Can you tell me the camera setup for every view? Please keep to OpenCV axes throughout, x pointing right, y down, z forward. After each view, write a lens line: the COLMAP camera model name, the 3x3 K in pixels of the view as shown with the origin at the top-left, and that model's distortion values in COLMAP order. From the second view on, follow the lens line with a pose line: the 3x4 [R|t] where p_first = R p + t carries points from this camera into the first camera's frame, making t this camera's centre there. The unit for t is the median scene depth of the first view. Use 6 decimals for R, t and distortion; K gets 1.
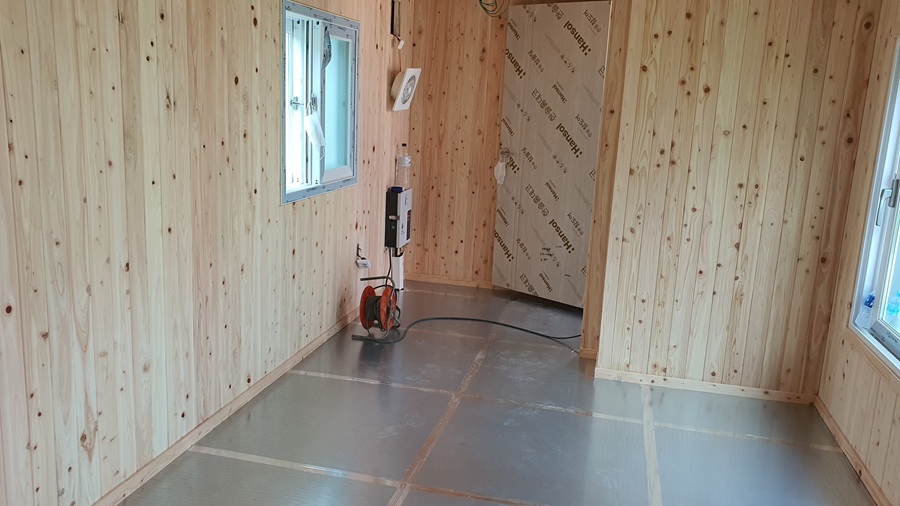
lens RADIAL K [[720.4, 0, 451.3], [0, 720.4, 242.8], [0, 0, 1]] dist [0.087100, -0.218013]
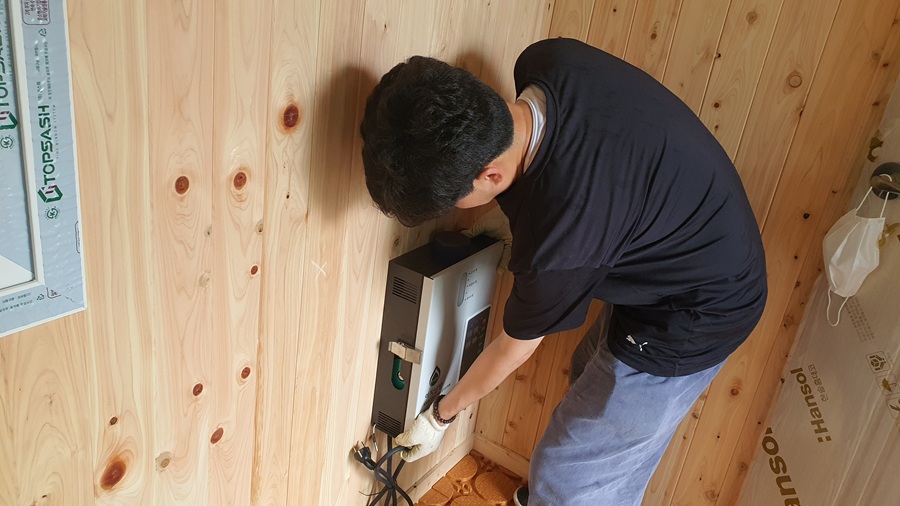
lens RADIAL K [[693.3, 0, 450.0], [0, 693.3, 253.0], [0, 0, 1]] dist [-0.002521, 0.000771]
pose [[0.933235, 0.202203, -0.296961, 0.009461], [-0.157455, 0.973163, 0.167813, -0.114134], [0.322924, -0.109851, 0.940028, 0.710959]]
